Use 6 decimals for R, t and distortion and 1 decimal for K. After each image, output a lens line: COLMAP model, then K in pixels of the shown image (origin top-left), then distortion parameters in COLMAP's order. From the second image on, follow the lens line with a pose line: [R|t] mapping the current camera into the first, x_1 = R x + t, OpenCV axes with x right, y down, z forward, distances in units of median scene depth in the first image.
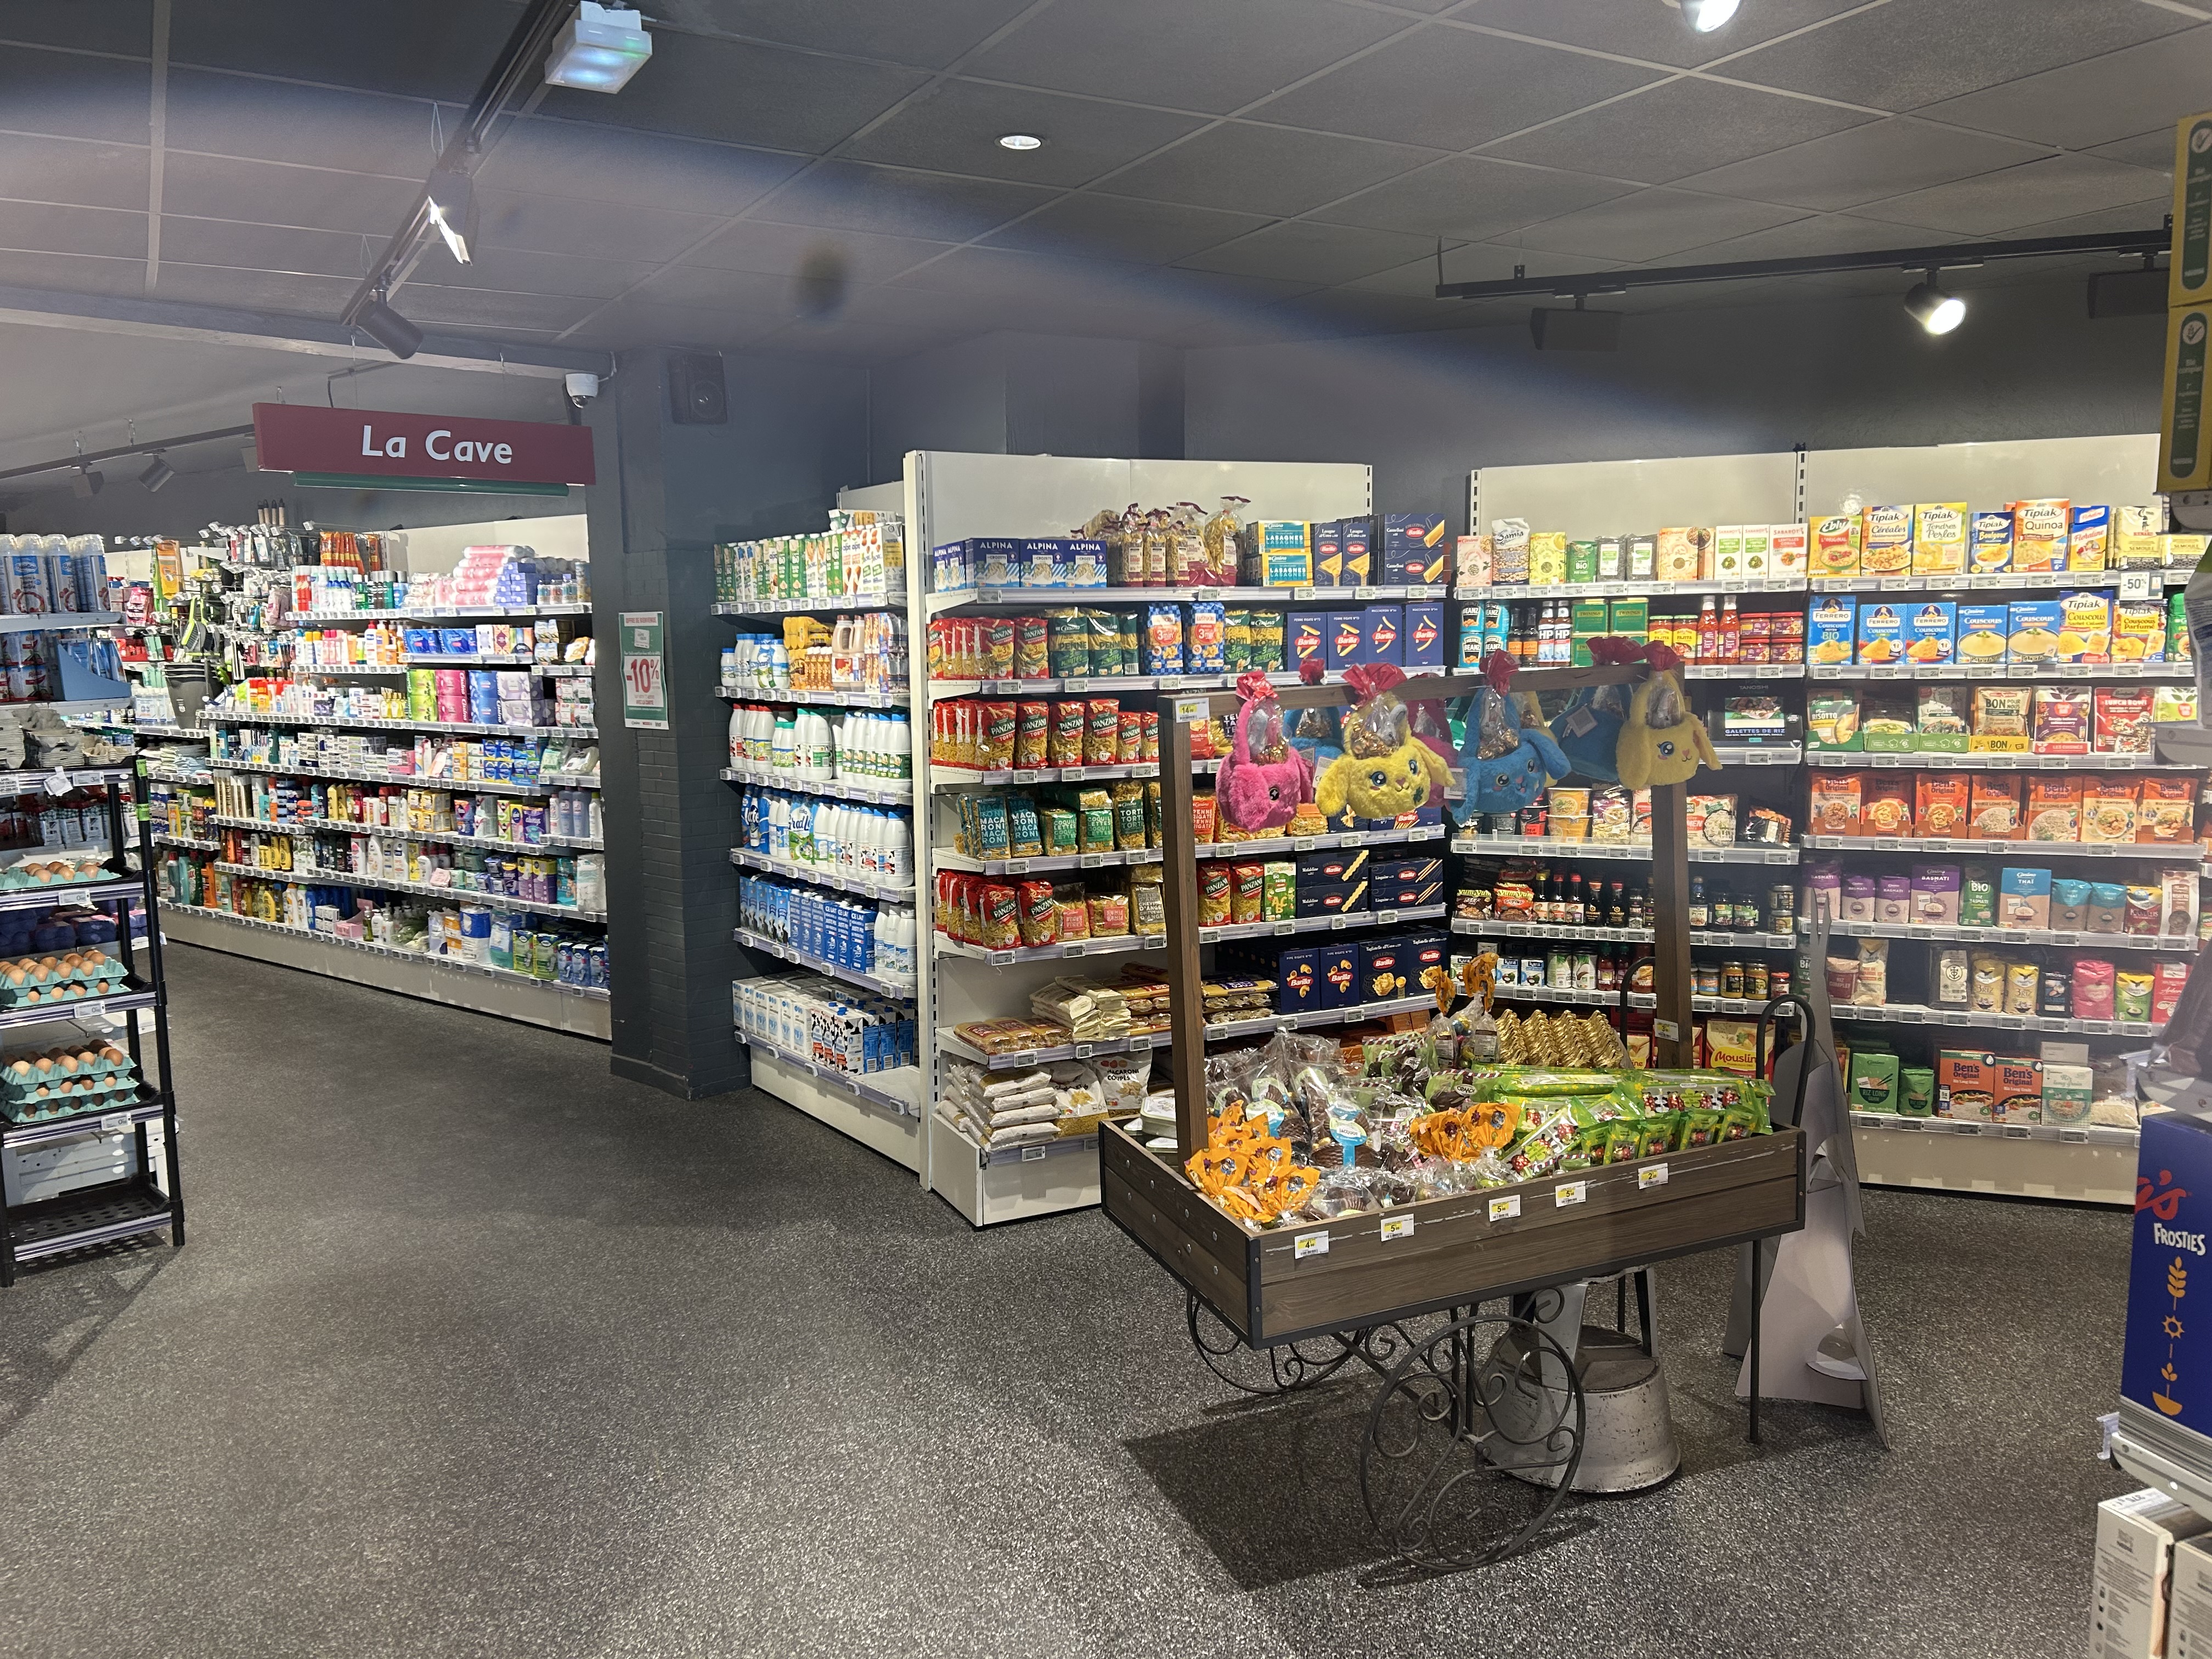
lens RADIAL K [[1643.1, 0, 1092.9], [0, 1643.1, 824.9], [0, 0, 1]] dist [0.050977, -0.056699]
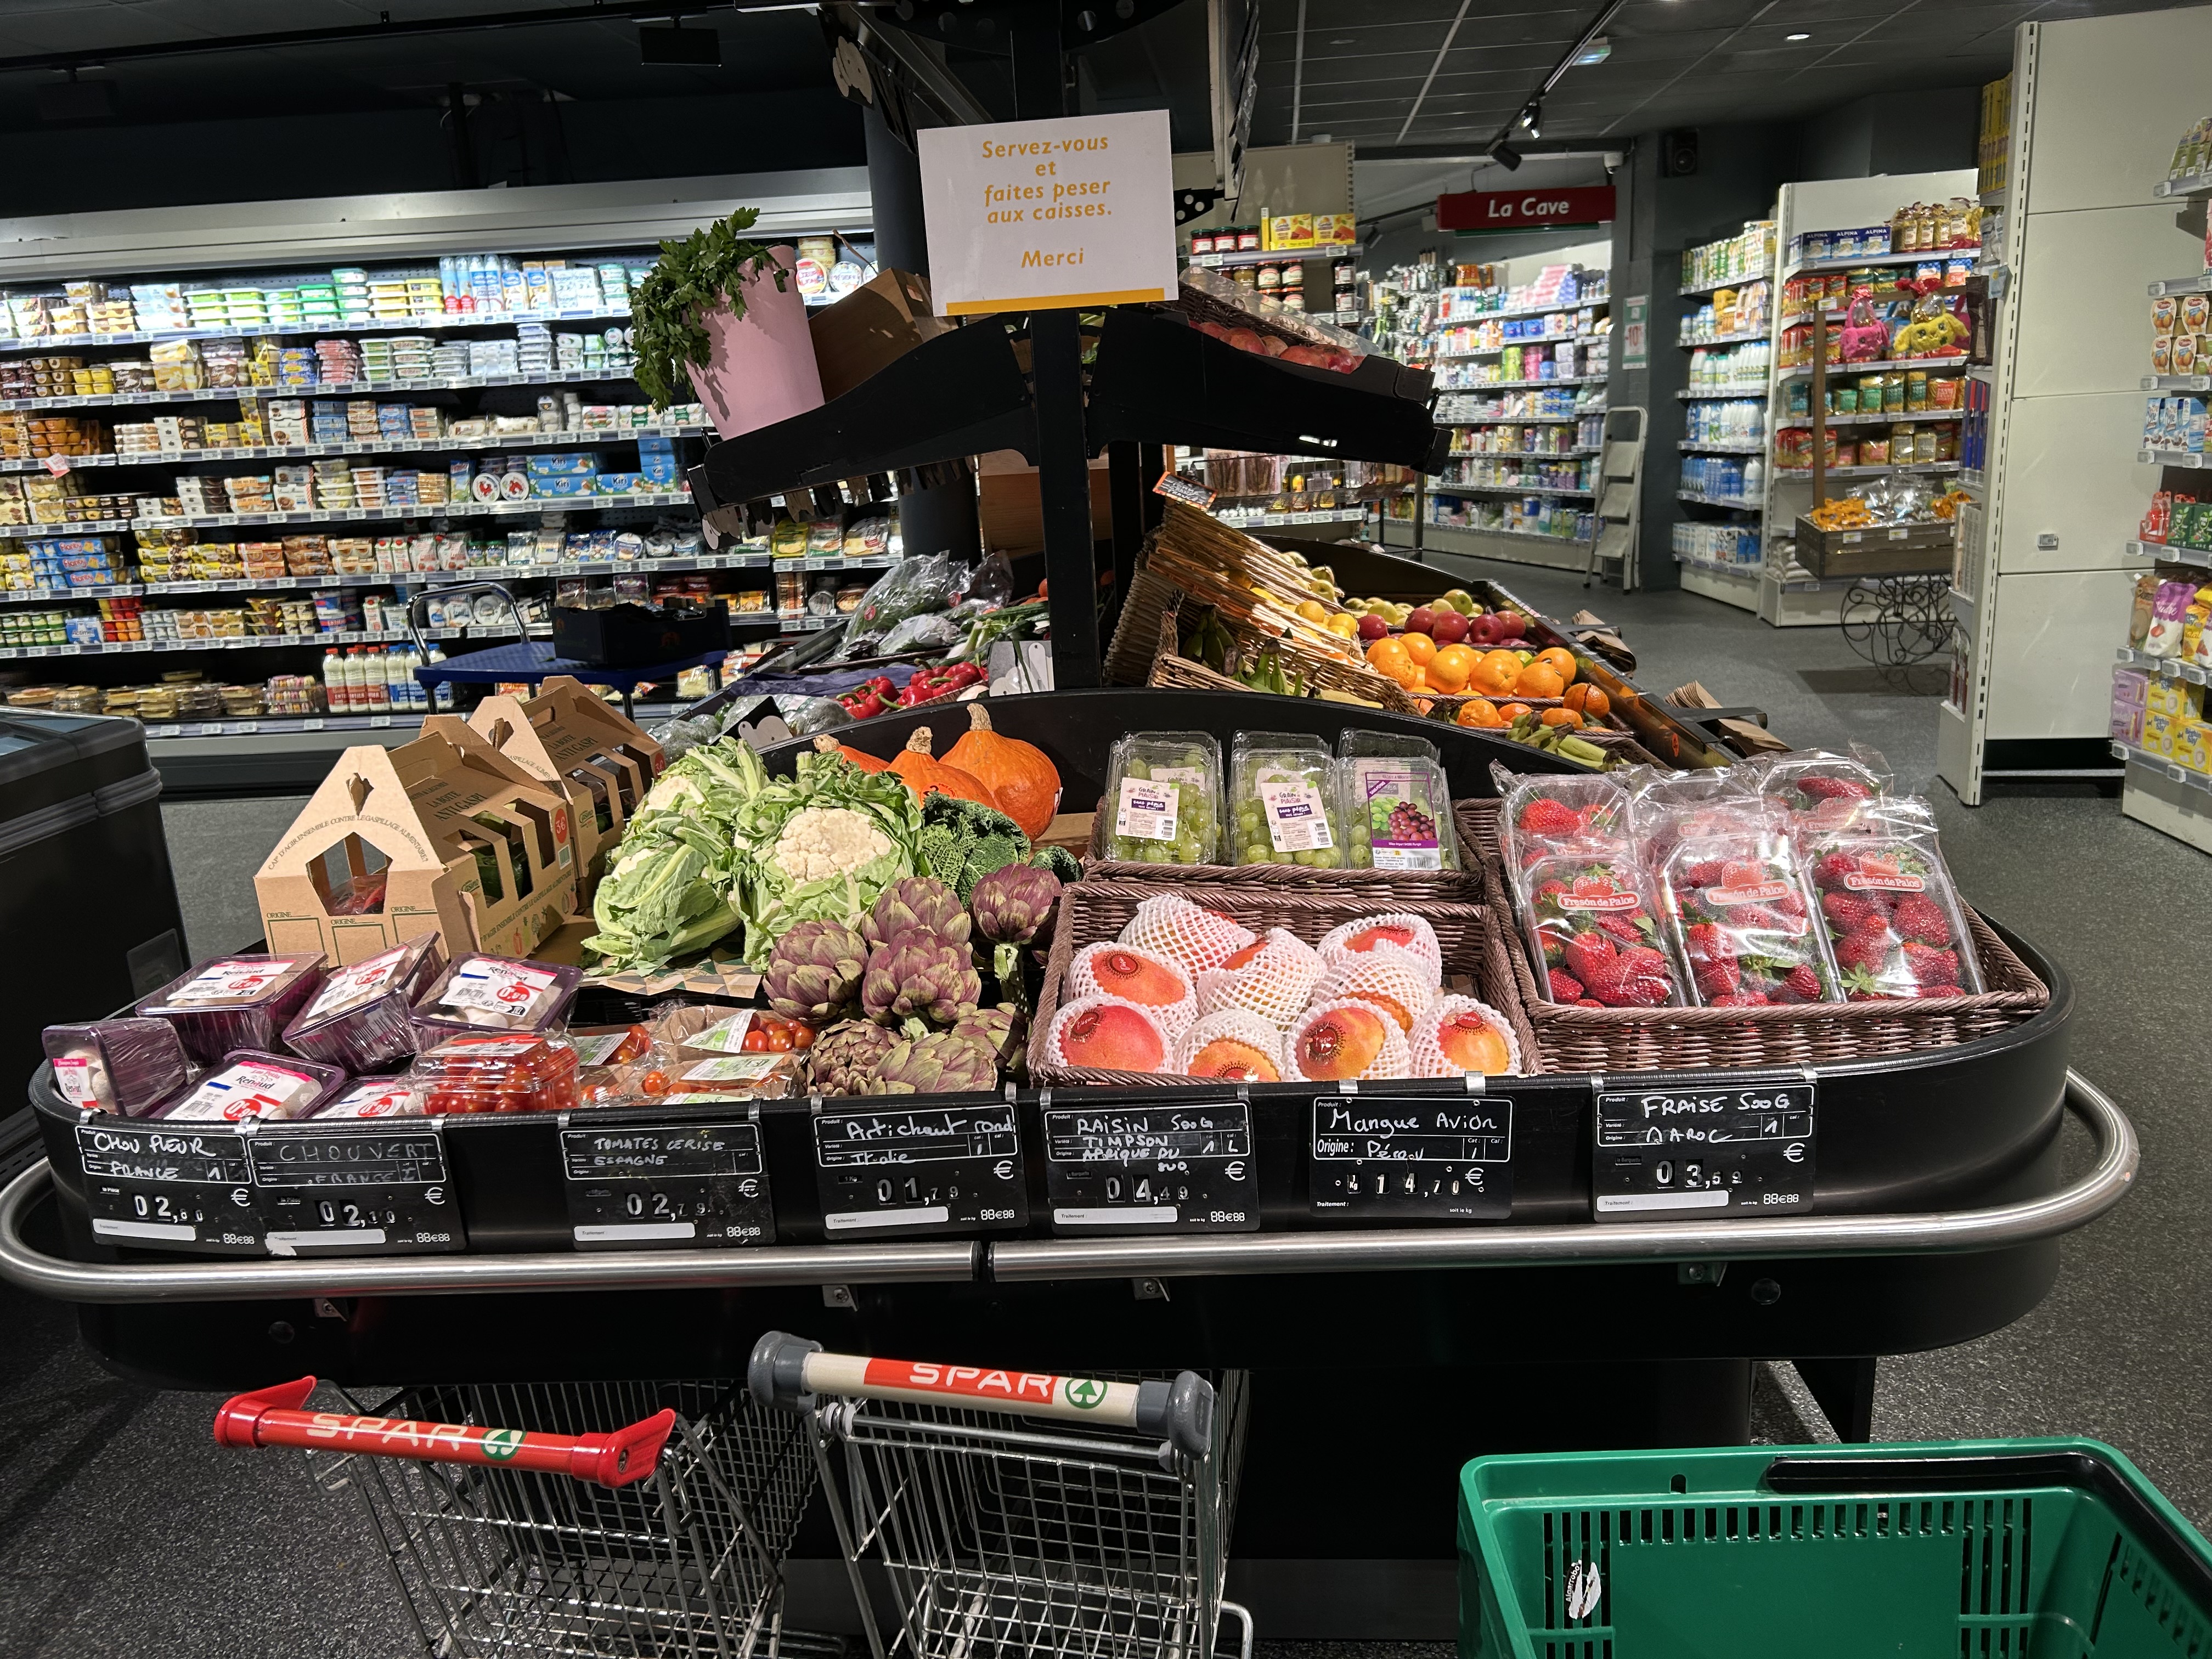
lens RADIAL K [[1643.1, 0, 1116.5], [0, 1643.1, 840.3], [0, 0, 1]] dist [0.050977, -0.056699]
pose [[0.817511, 0.119103, -0.563463, 0.377401], [-0.026139, 0.985047, 0.170292, 0.174577], [0.575319, -0.124488, 0.808400, -0.899518]]
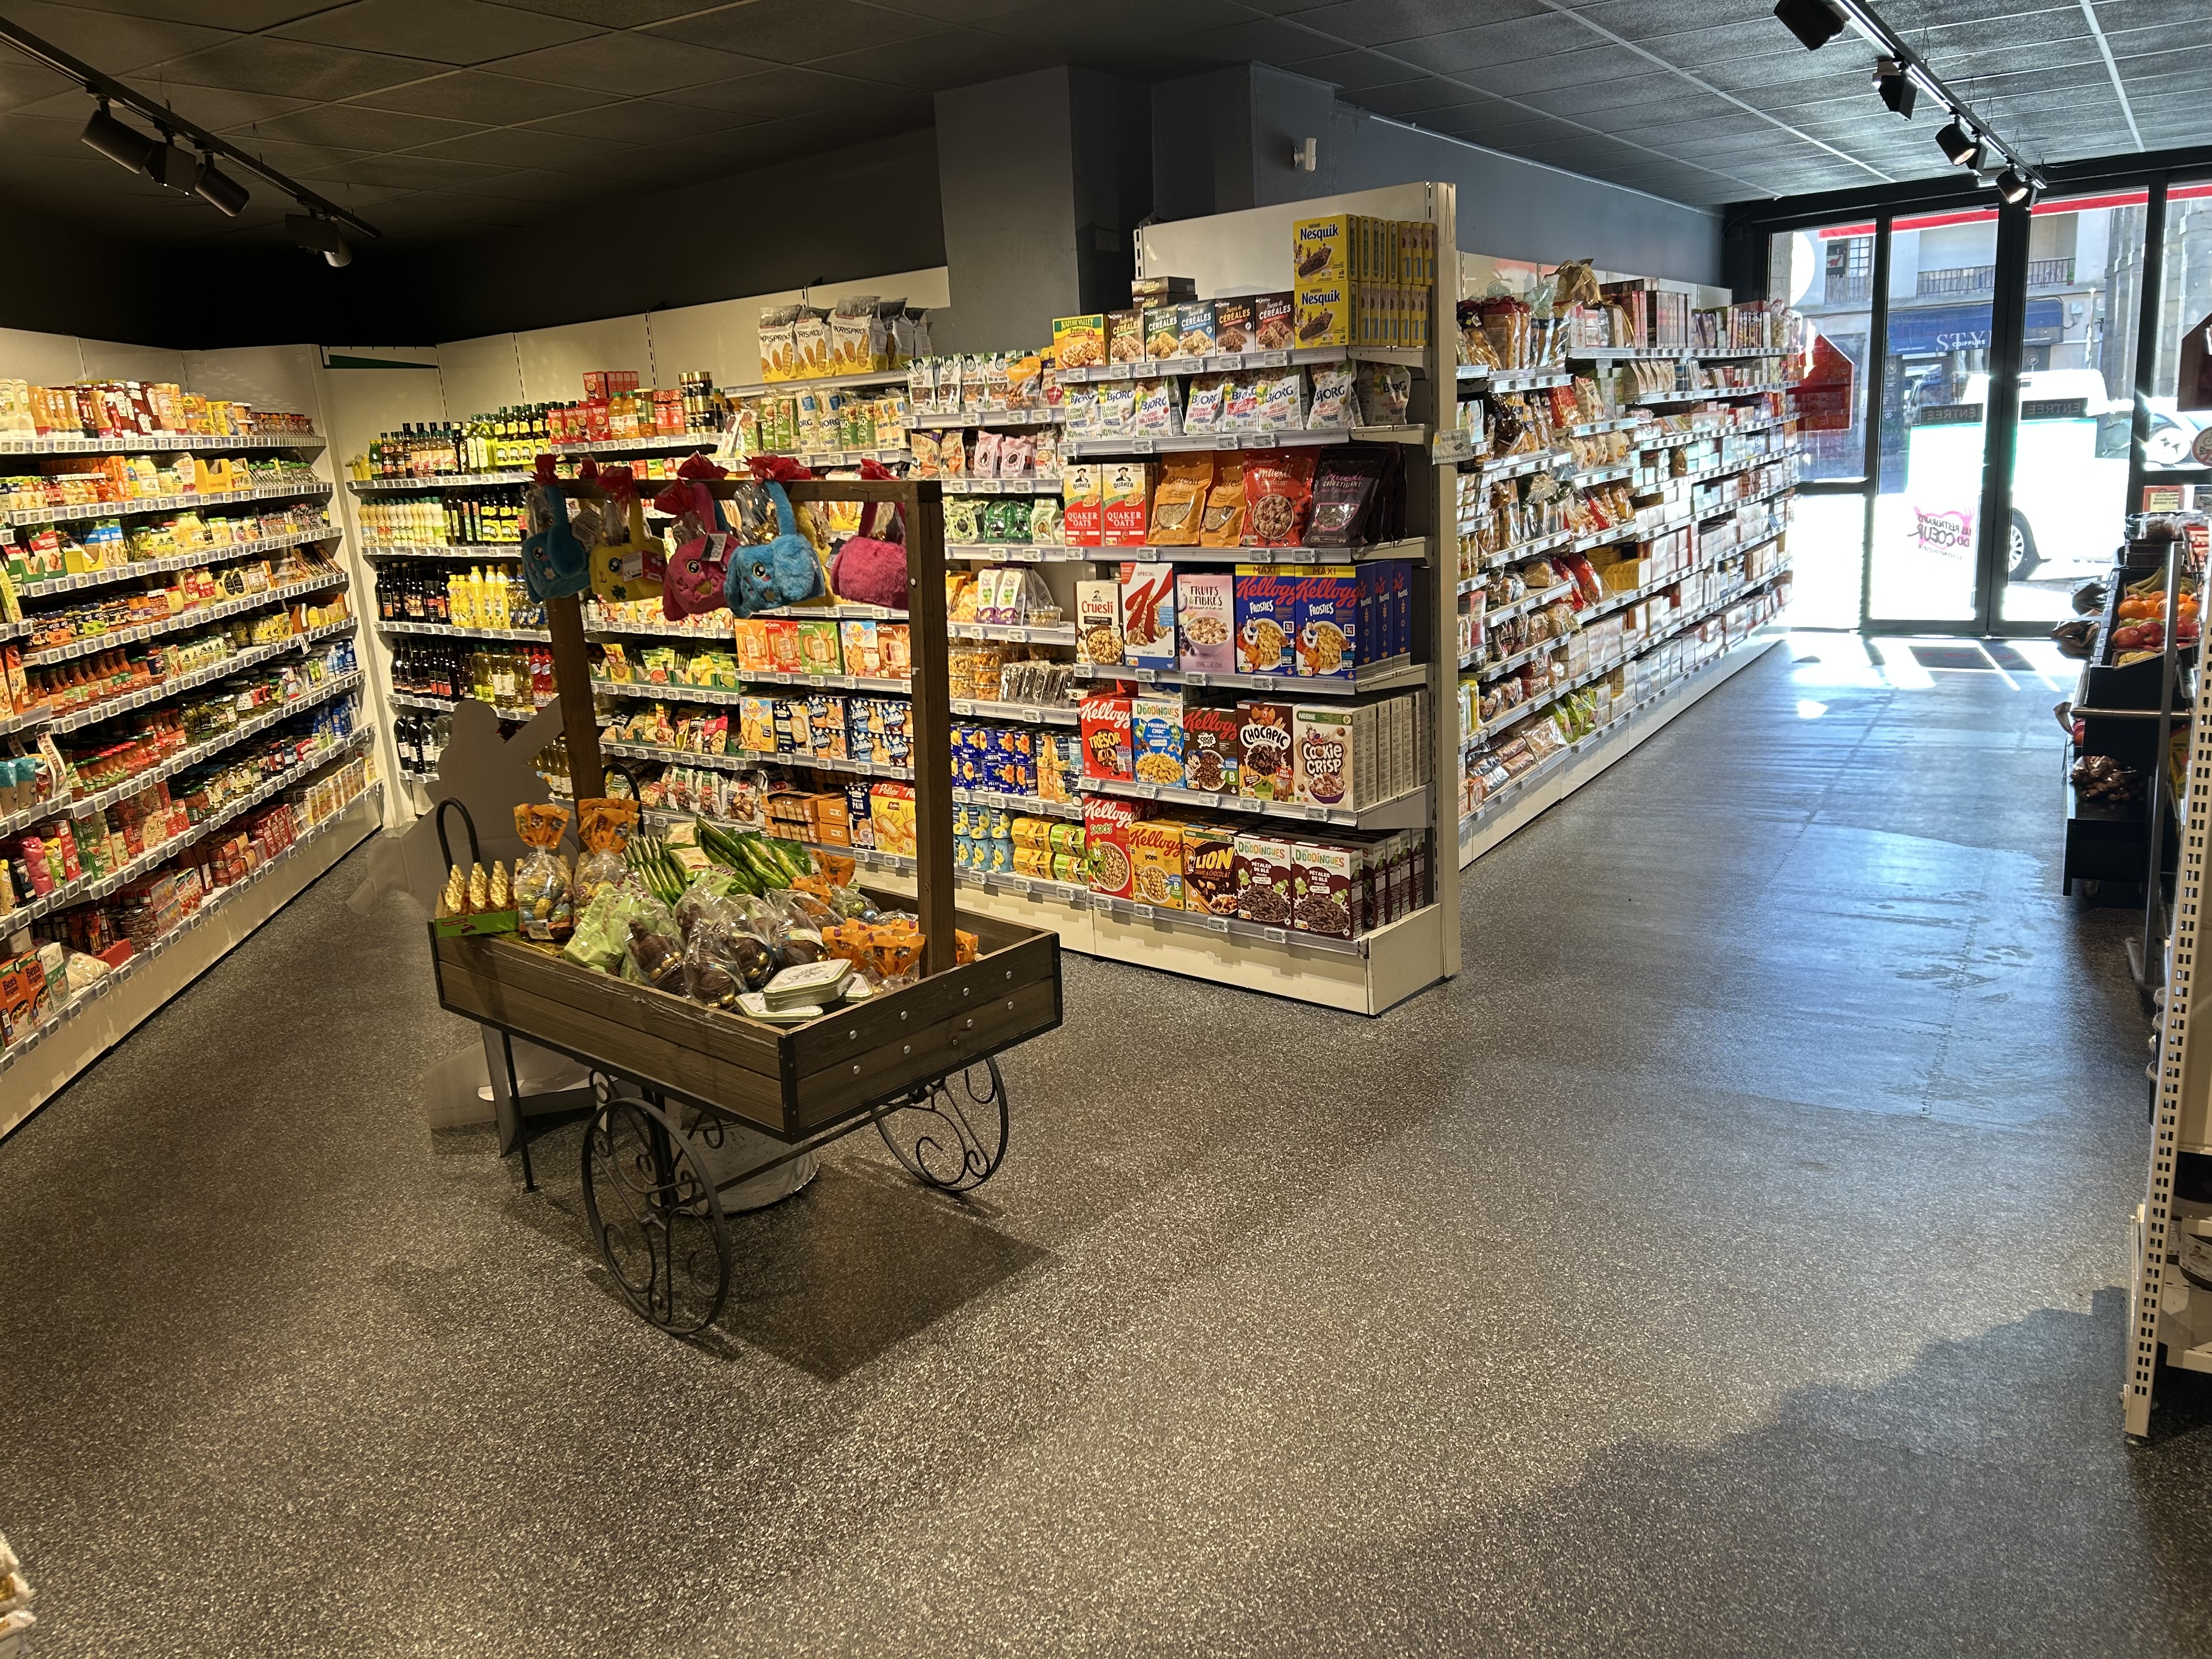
lens RADIAL K [[1643.1, 0, 1095.6], [0, 1643.1, 826.2], [0, 0, 1]] dist [0.050977, -0.056699]
pose [[-0.473643, -0.161116, 0.865854, -0.535075], [0.175045, 0.946289, 0.271838, -0.079780], [-0.863146, 0.280318, -0.420001, 0.830686]]
